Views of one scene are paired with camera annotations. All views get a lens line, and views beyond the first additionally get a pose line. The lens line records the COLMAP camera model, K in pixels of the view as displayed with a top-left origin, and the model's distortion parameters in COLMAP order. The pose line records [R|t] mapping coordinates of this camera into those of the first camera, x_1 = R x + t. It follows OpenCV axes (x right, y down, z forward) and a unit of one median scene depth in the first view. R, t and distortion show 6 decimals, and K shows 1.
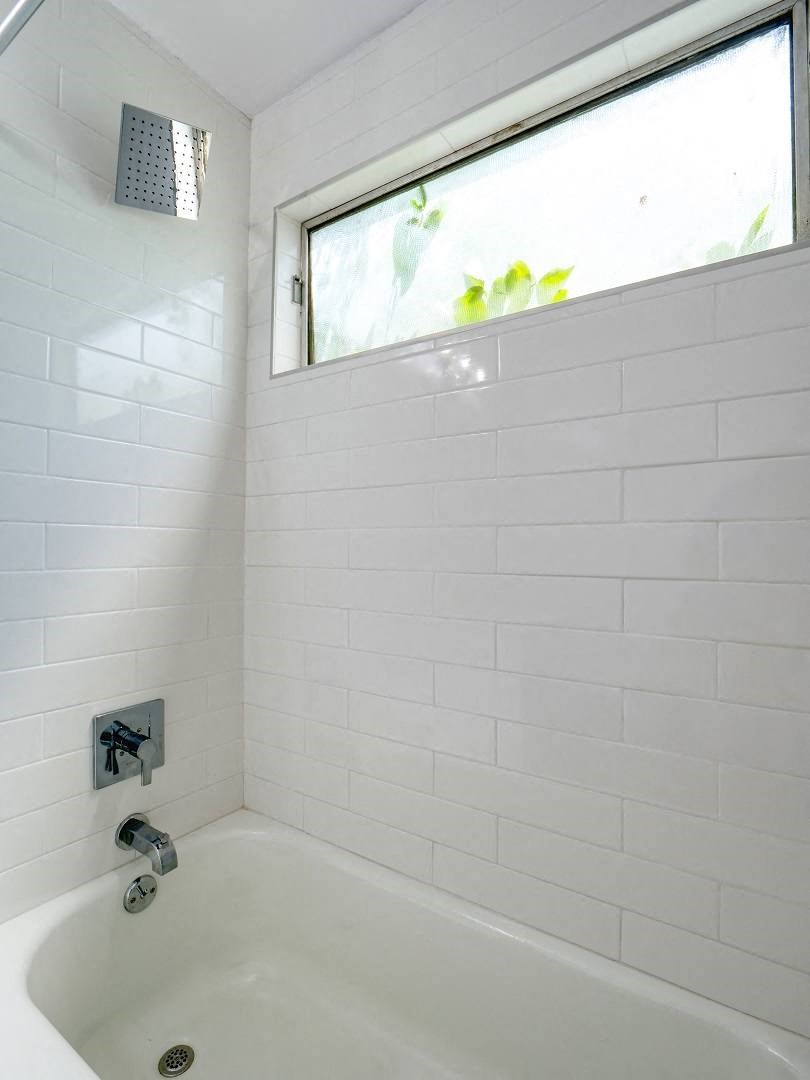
lens RADIAL K [[528.1, 0, 408.9], [0, 528.1, 541.2], [0, 0, 1]] dist [-0.007112, -0.000351]
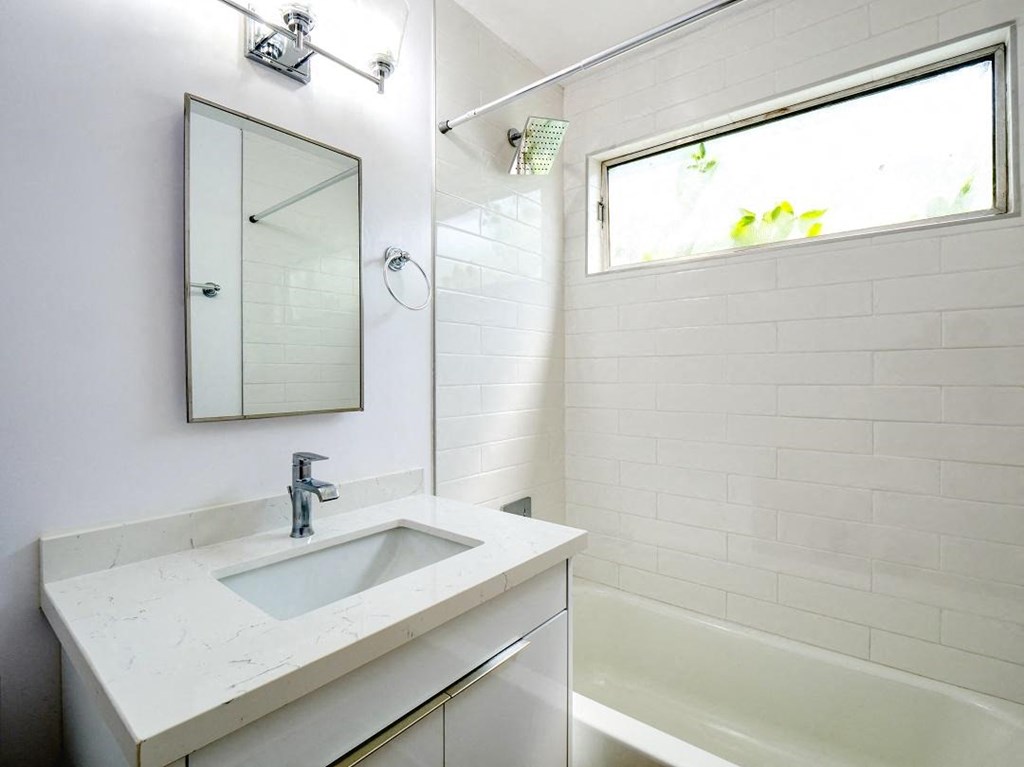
lens RADIAL K [[500.7, 0, 509.2], [0, 500.7, 379.7], [0, 0, 1]] dist [-0.007112, -0.000351]
pose [[0.995679, -0.005026, -0.092722, -0.370341], [0.006812, 0.999797, 0.018962, -0.060107], [0.092608, -0.019512, 0.995511, -0.401147]]
